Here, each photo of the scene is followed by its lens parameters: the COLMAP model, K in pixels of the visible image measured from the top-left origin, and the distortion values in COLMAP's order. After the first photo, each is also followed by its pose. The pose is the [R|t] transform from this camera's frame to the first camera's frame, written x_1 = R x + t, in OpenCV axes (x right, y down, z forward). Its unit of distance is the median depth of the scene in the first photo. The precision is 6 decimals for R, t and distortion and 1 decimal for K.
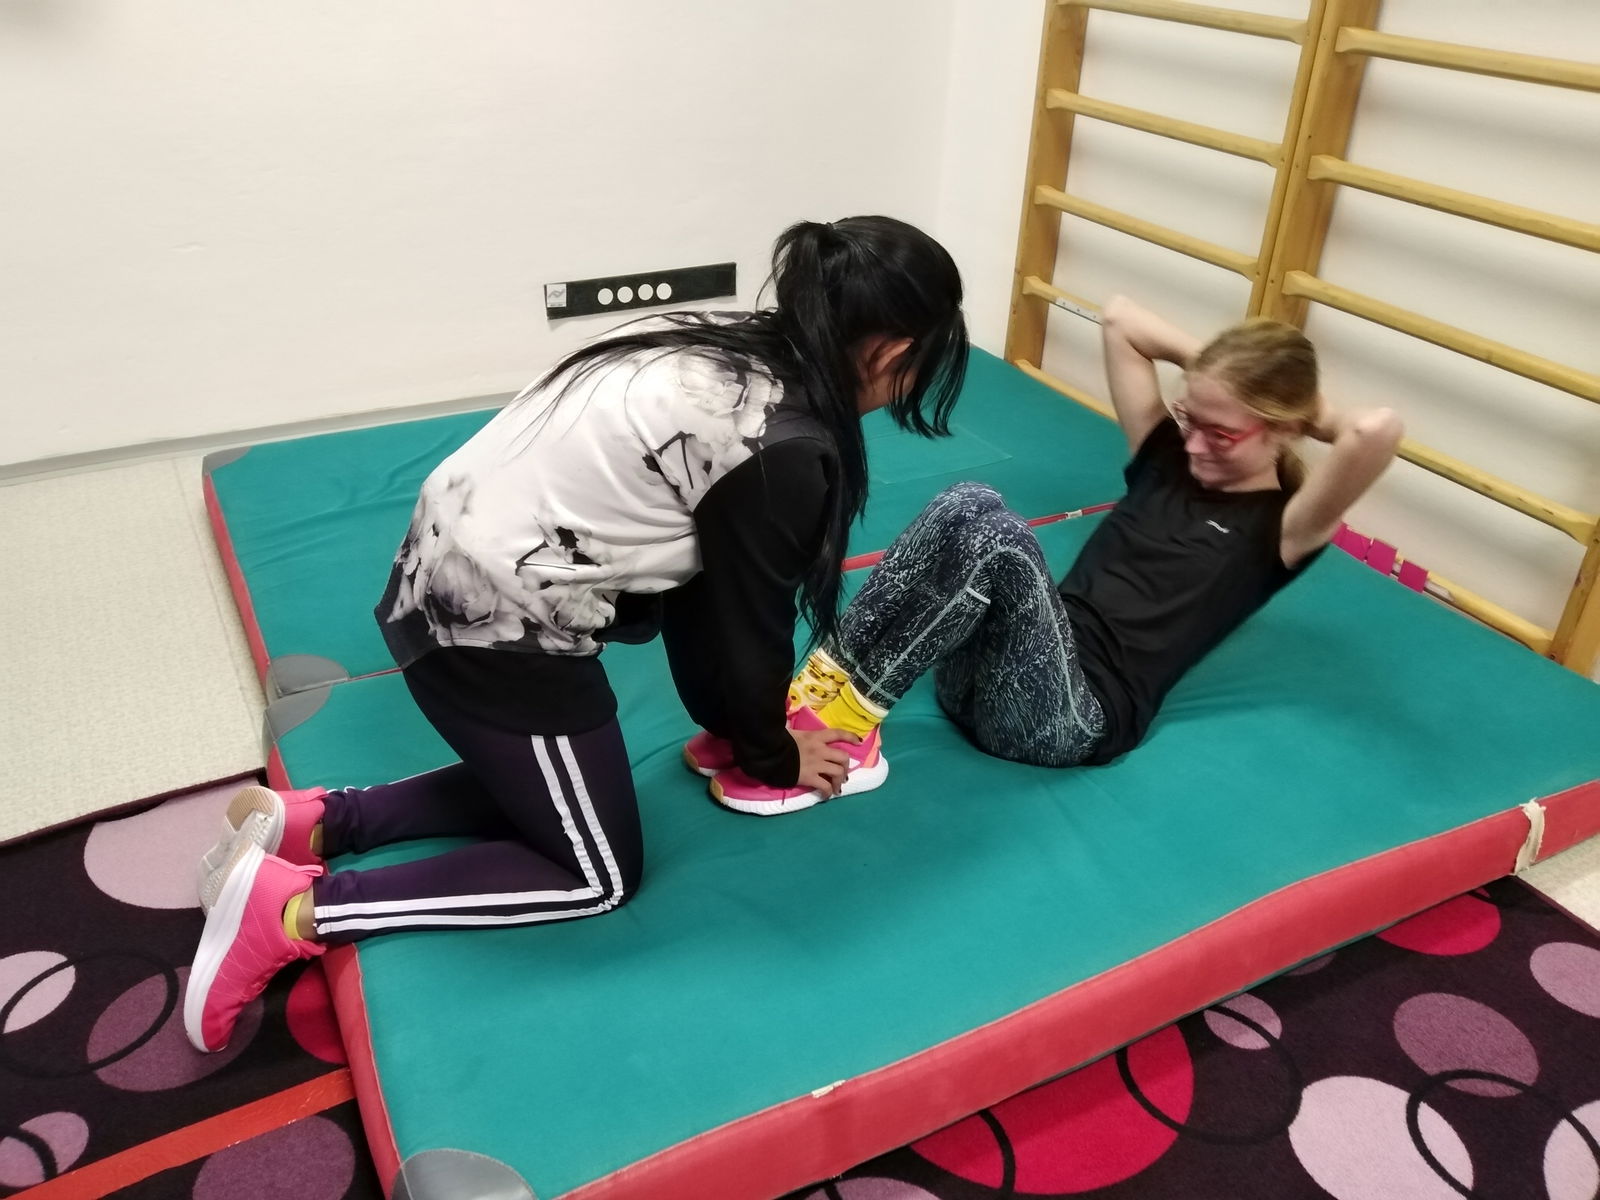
lens RADIAL K [[1252.0, 0, 800.5], [0, 1252.0, 605.0], [0, 0, 1]] dist [0.042661, -0.070468]
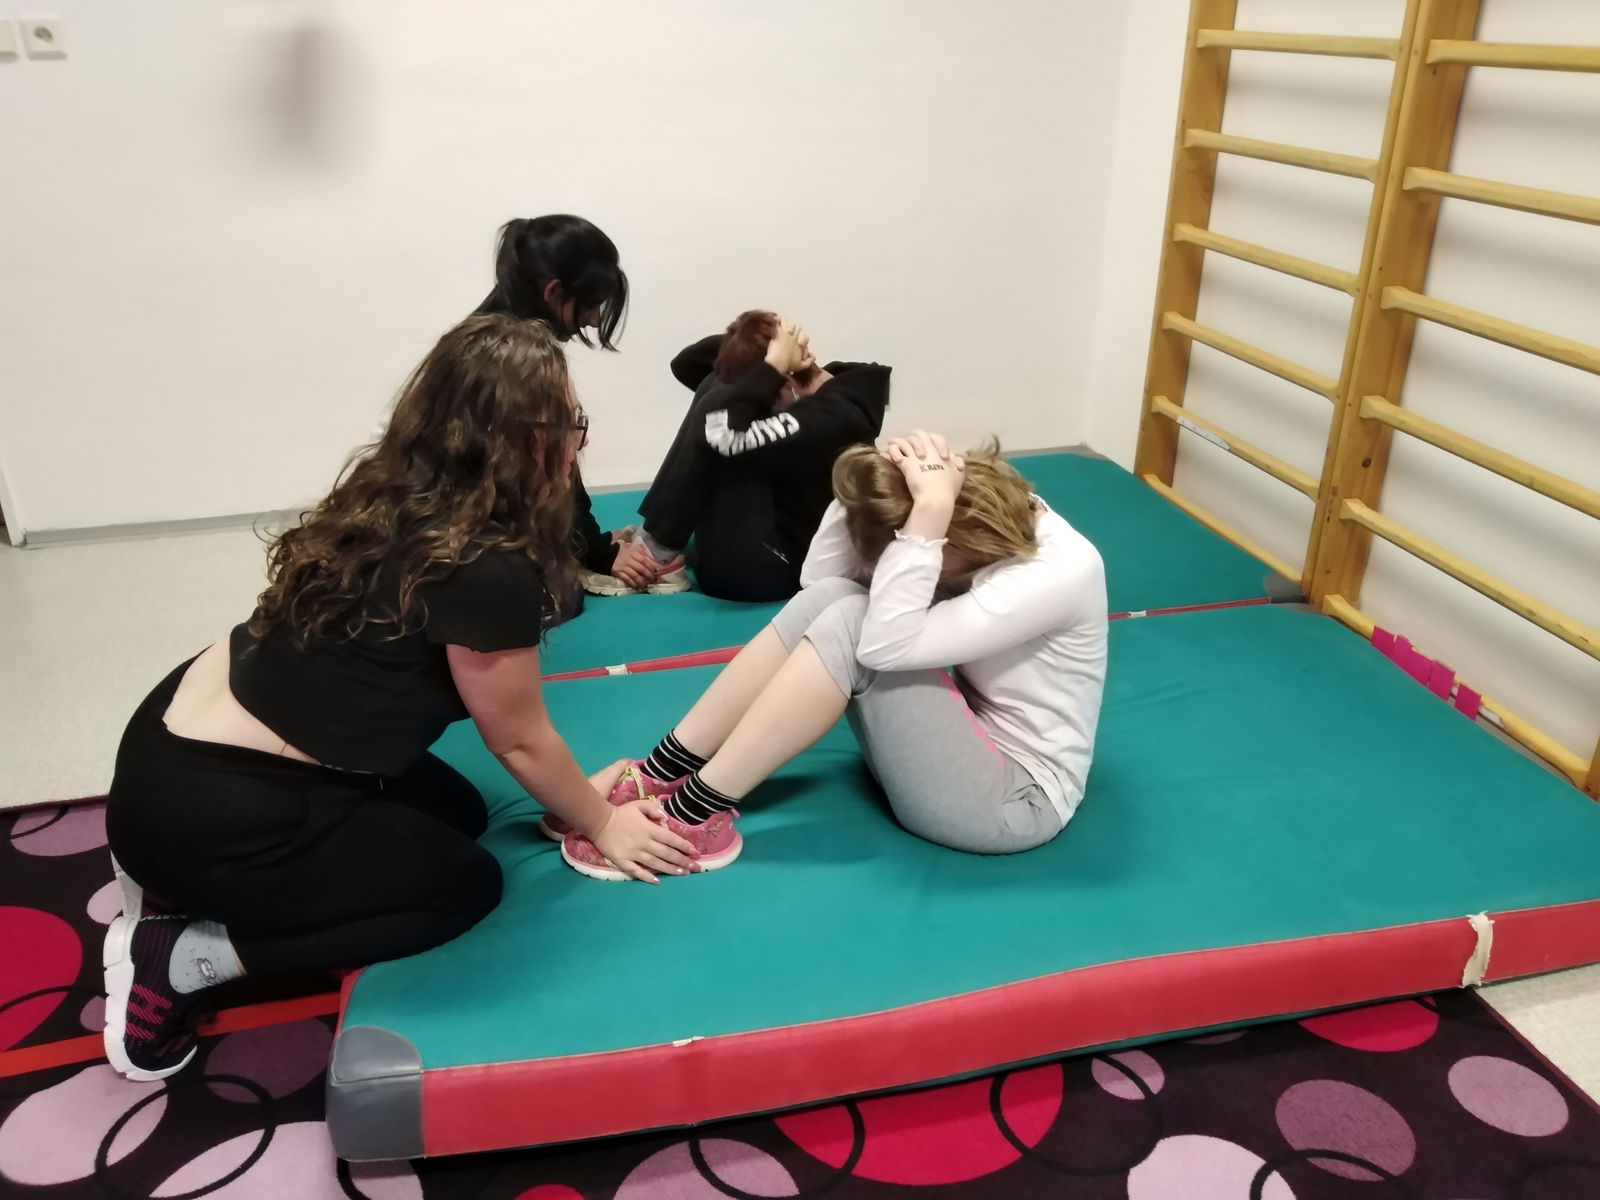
lens RADIAL K [[1252.0, 0, 801.2], [0, 1252.0, 603.2], [0, 0, 1]] dist [0.042661, -0.070468]
pose [[0.969611, 0.078280, -0.231789, 0.270275], [-0.100578, 0.991207, -0.085981, 0.052621], [0.223020, 0.106681, 0.968959, -0.113404]]
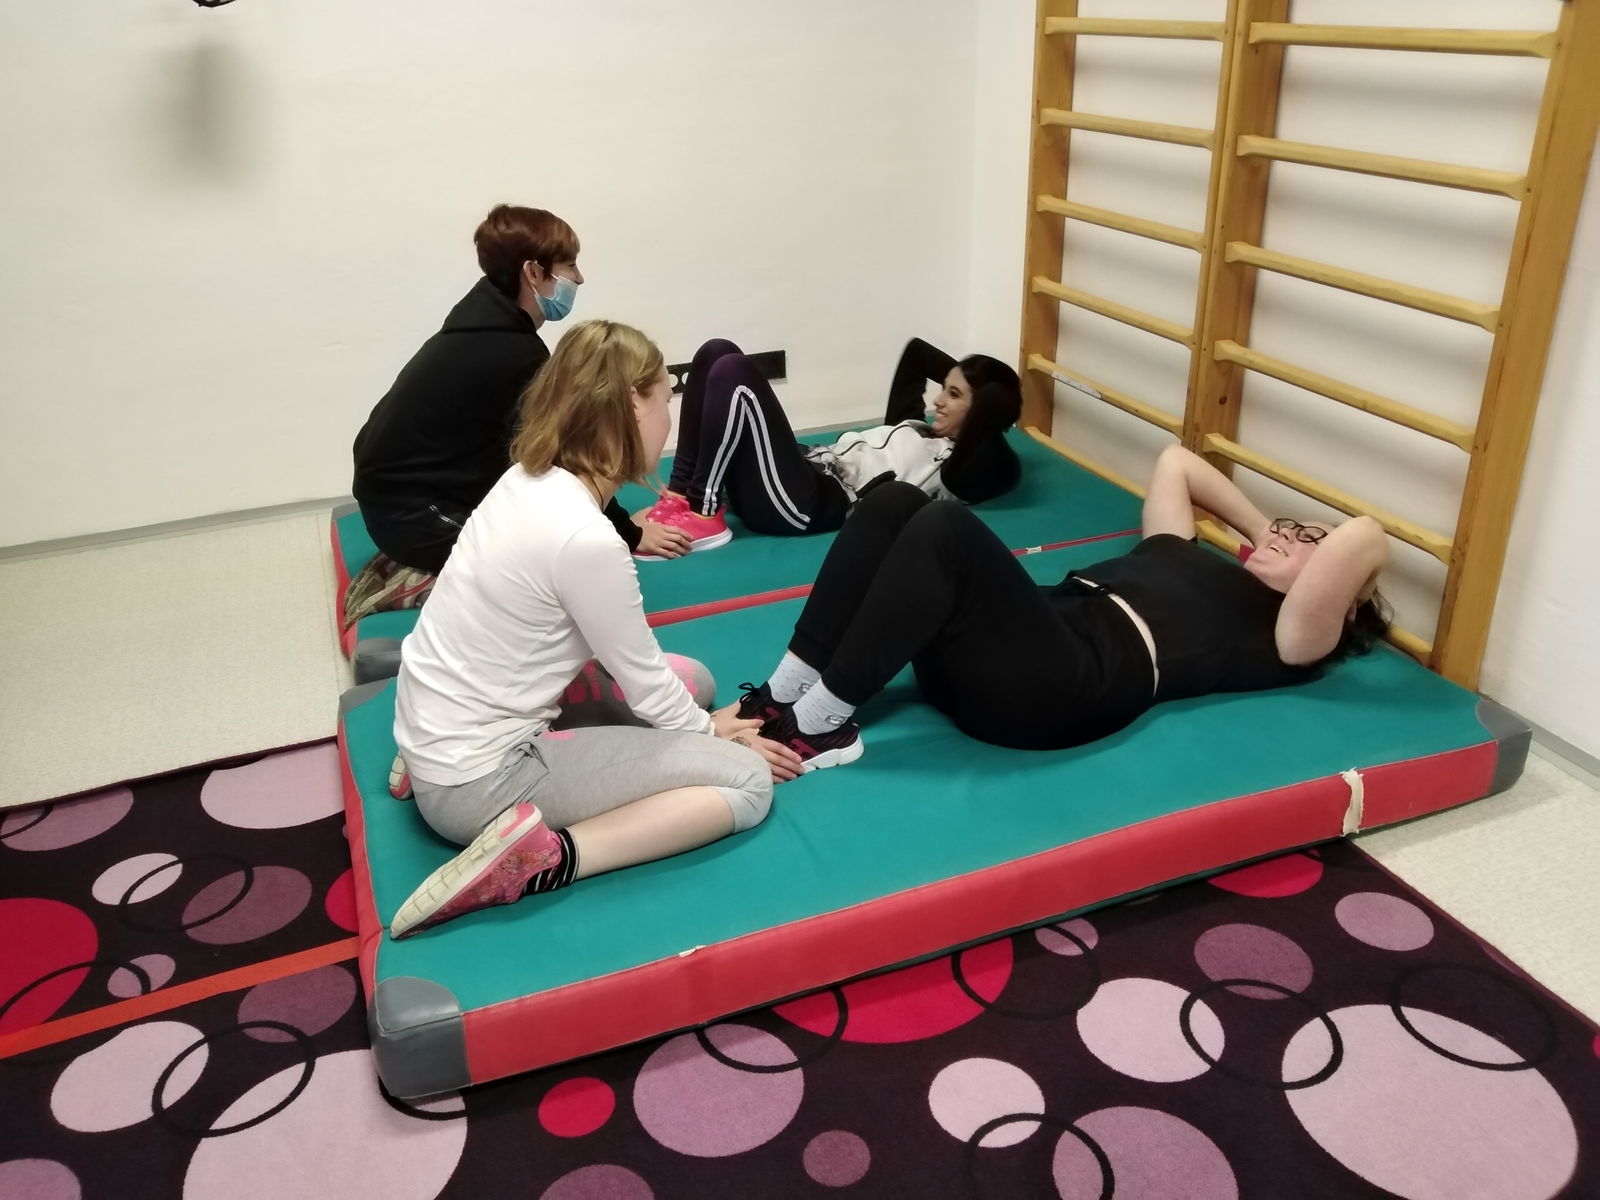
lens RADIAL K [[1252.0, 0, 798.5], [0, 1252.0, 583.9], [0, 0, 1]] dist [0.042661, -0.070468]
pose [[0.990004, 0.002158, -0.141025, 0.239165], [-0.015579, 0.995438, -0.094128, 0.099945], [0.140179, 0.095384, 0.985521, -0.235271]]
